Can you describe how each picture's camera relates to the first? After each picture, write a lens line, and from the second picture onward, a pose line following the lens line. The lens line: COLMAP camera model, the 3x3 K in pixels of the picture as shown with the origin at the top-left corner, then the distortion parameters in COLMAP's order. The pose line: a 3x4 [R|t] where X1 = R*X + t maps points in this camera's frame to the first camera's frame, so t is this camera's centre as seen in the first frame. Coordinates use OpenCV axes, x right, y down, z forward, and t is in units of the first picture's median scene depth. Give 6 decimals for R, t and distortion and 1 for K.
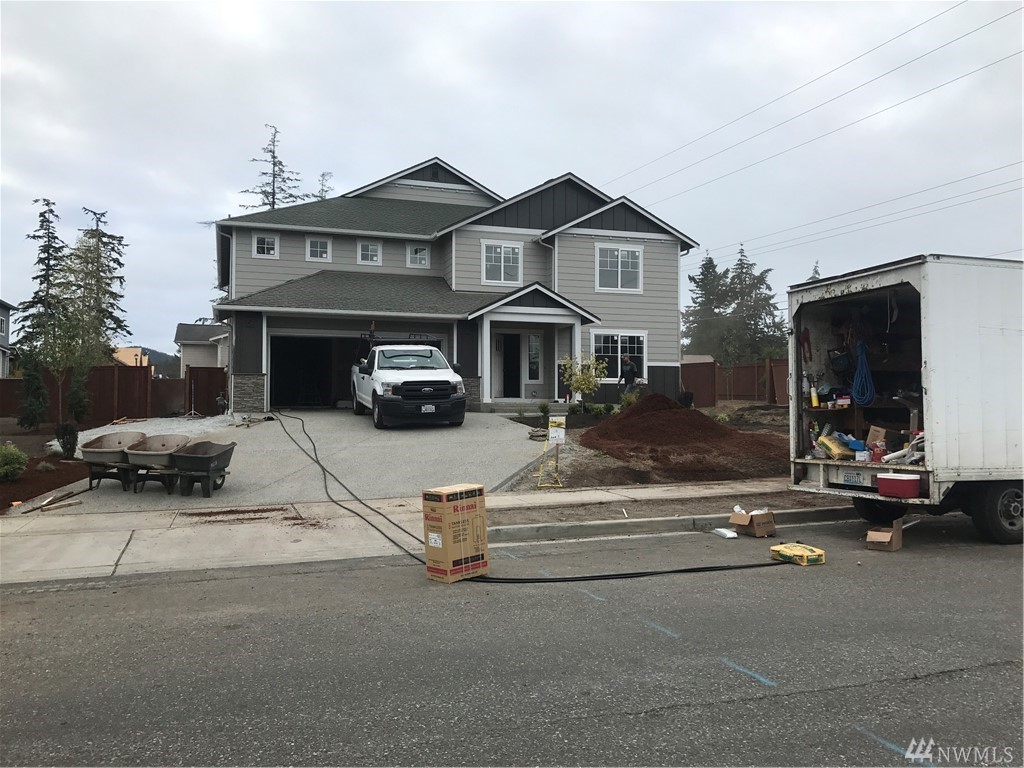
lens RADIAL K [[820.9, 0, 516.2], [0, 820.9, 380.2], [0, 0, 1]] dist [0.097279, -0.004713]
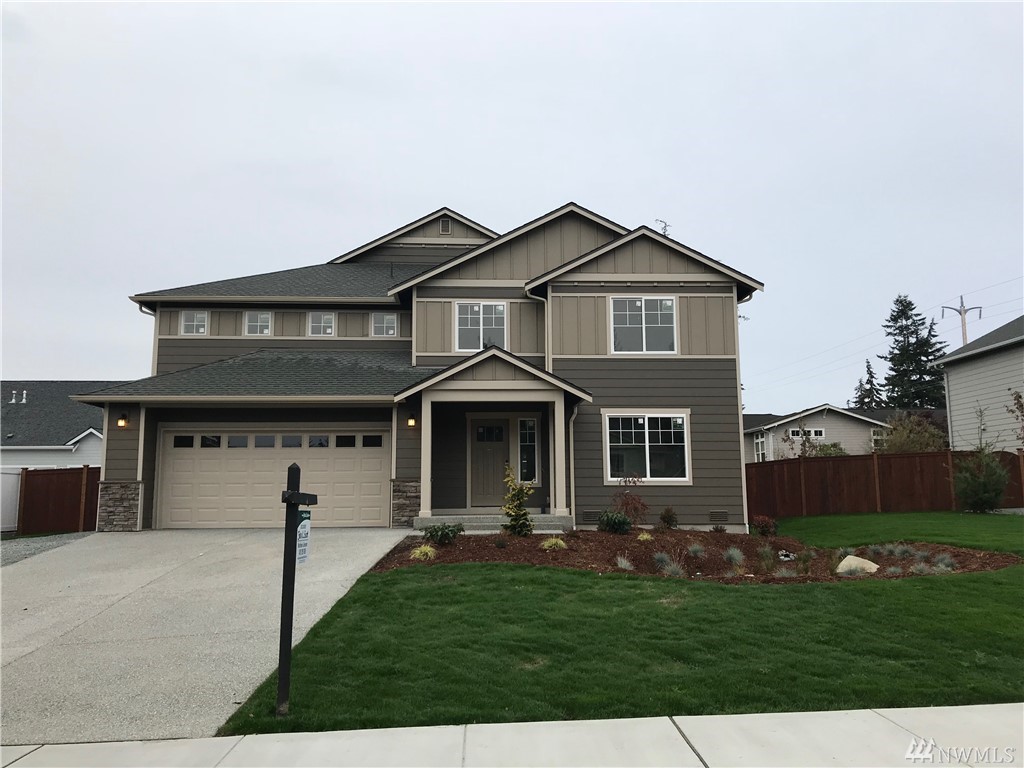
lens RADIAL K [[852.7, 0, 517.3], [0, 852.7, 391.1], [0, 0, 1]] dist [0.028826, -0.033966]
pose [[0.965451, -0.041710, -0.257225, 0.208561], [0.016987, 0.995081, -0.097596, -0.006791], [0.260031, 0.089855, 0.961410, 0.261289]]
